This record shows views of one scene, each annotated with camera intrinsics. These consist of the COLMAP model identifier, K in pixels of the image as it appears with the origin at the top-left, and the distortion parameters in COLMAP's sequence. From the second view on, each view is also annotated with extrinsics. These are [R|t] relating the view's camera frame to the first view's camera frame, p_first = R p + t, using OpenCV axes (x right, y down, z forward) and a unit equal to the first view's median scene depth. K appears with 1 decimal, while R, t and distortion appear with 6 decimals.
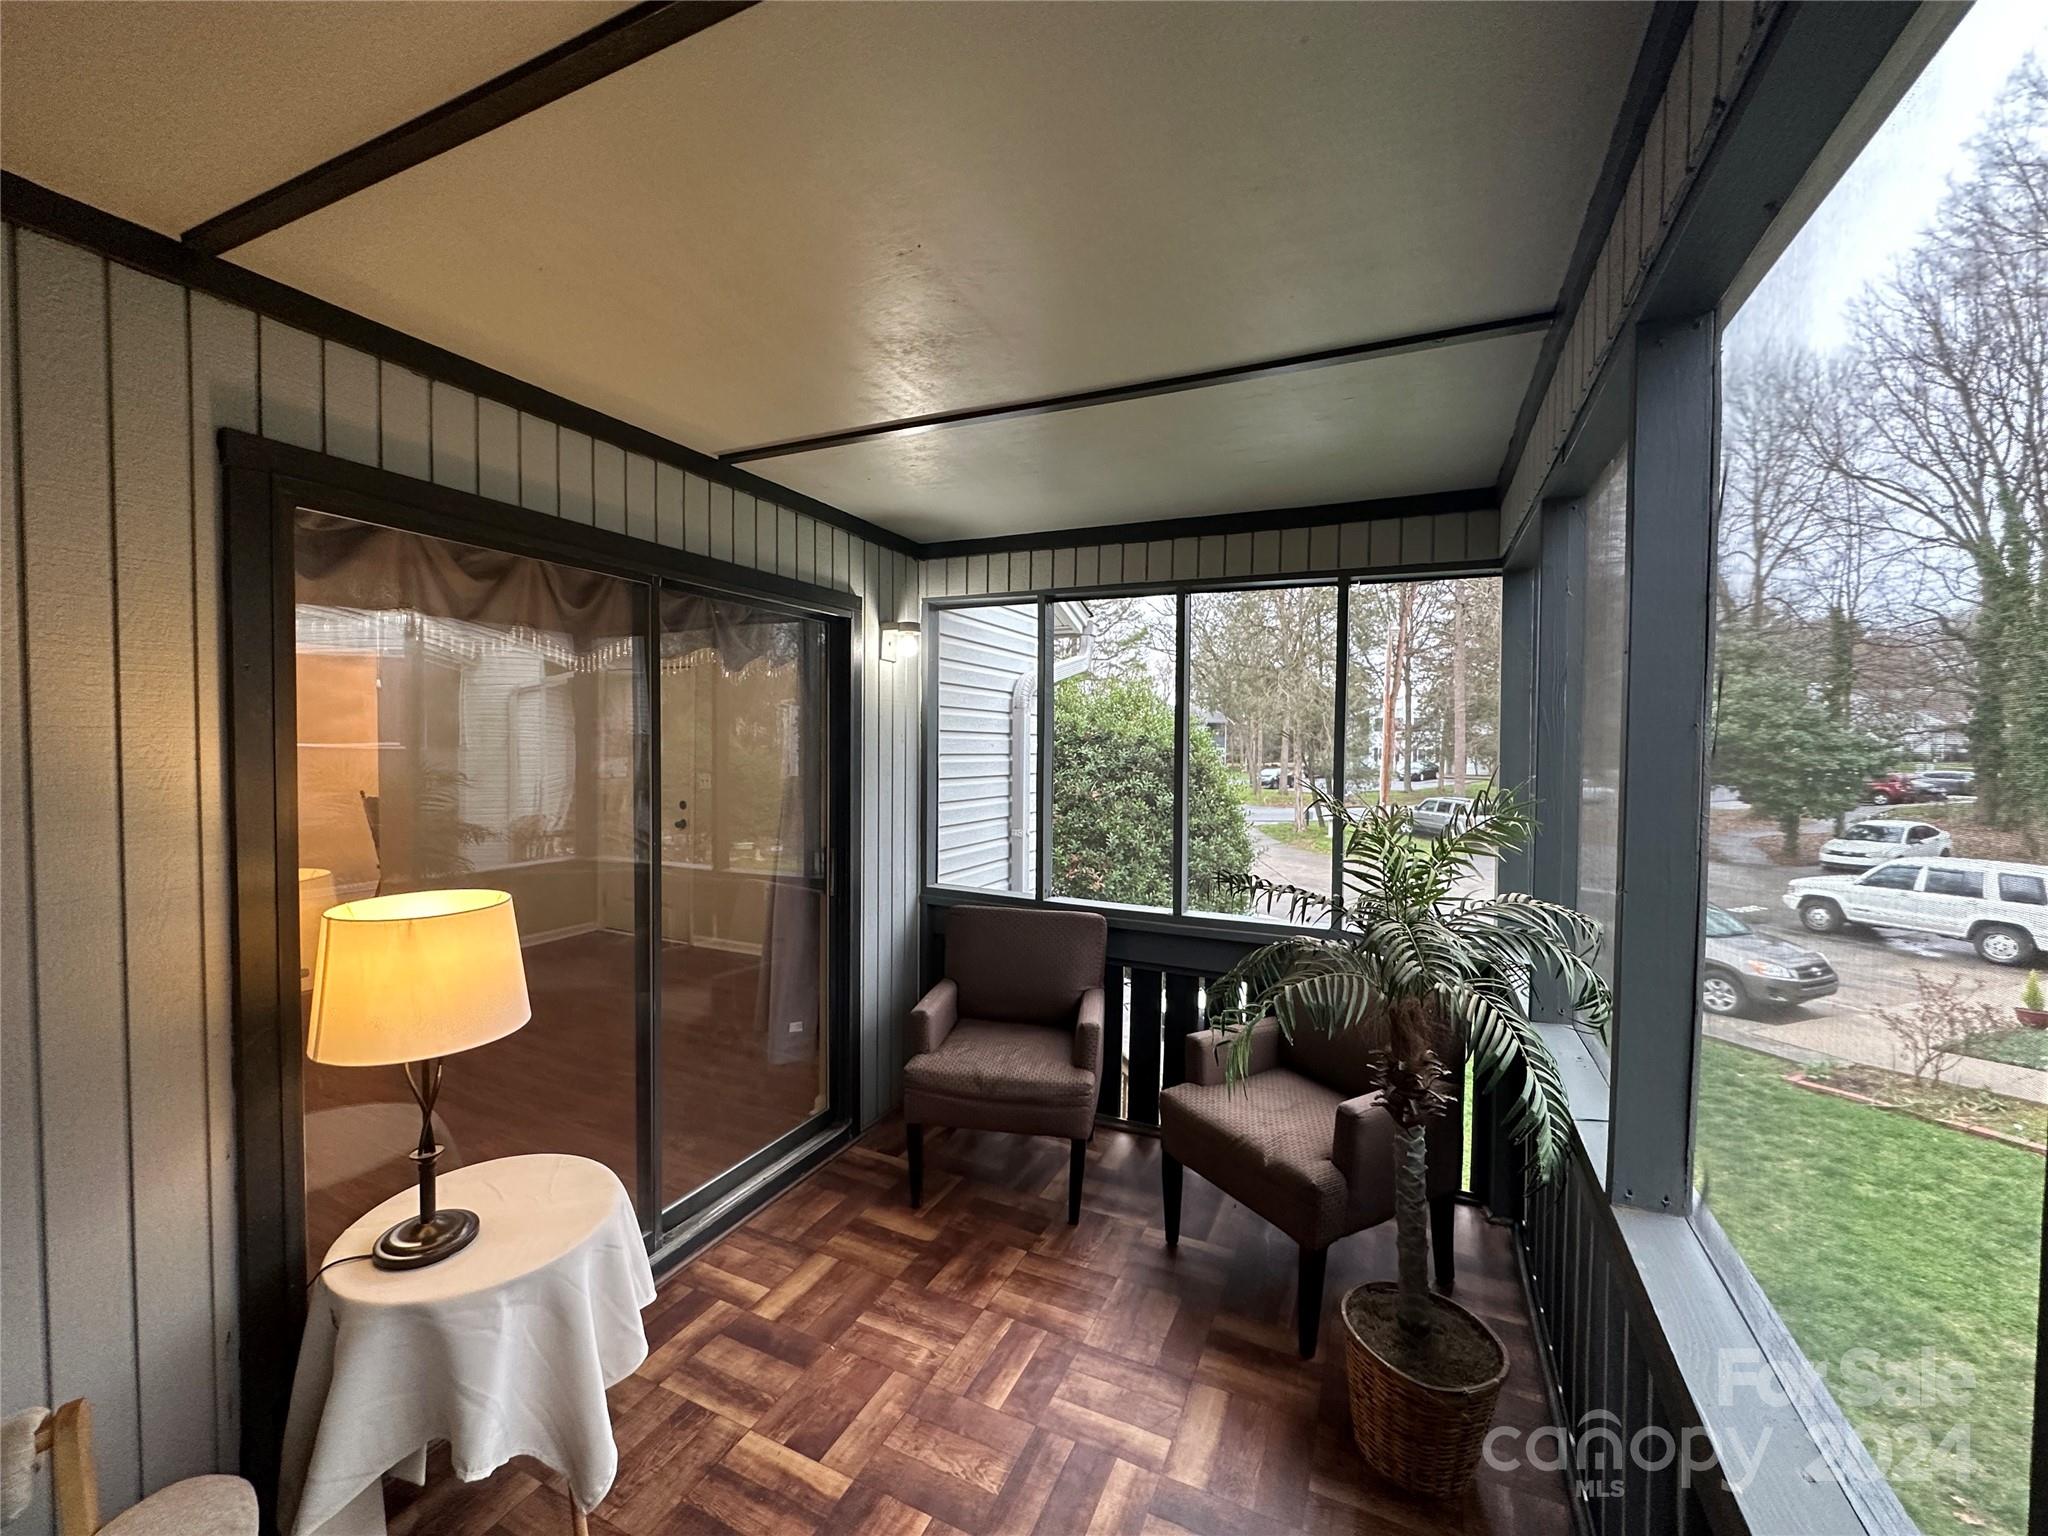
lens RADIAL K [[816.4, 0, 1026.3], [0, 816.4, 767.8], [0, 0, 1]] dist [-0.002920, 0.000063]
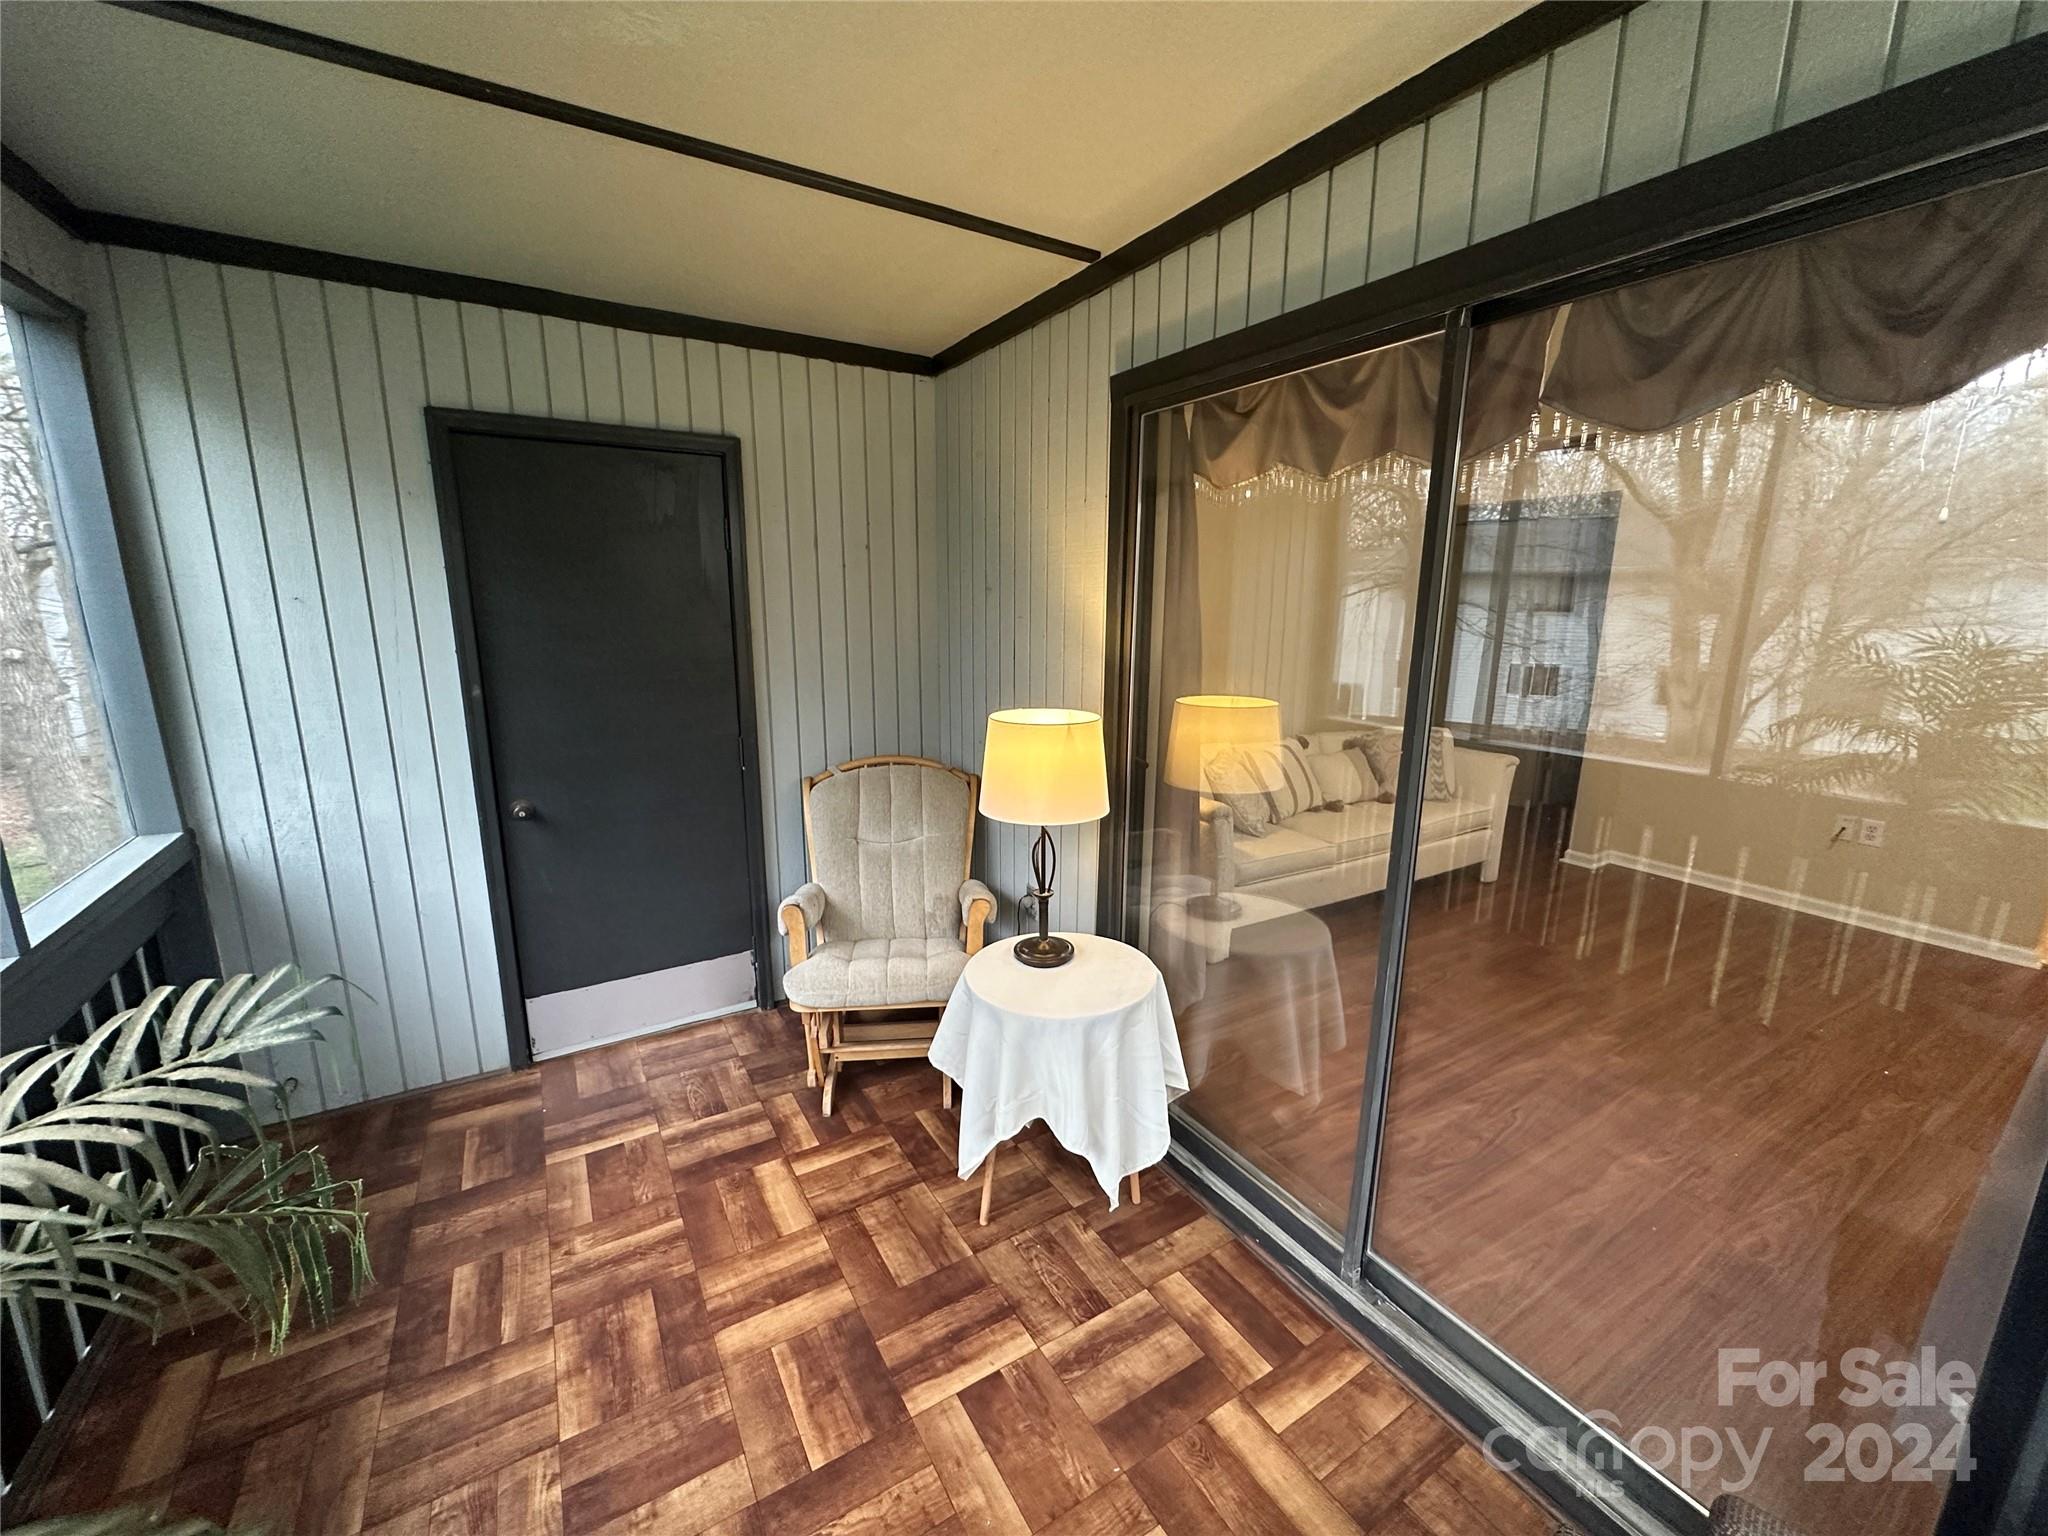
lens RADIAL K [[816.4, 0, 1026.3], [0, 816.4, 767.8], [0, 0, 1]] dist [-0.002920, 0.000063]
pose [[-0.555118, 0.155311, -0.817143, 0.317648], [-0.039651, 0.976355, 0.212508, -0.027039], [0.830826, 0.150368, -0.535834, 1.359117]]
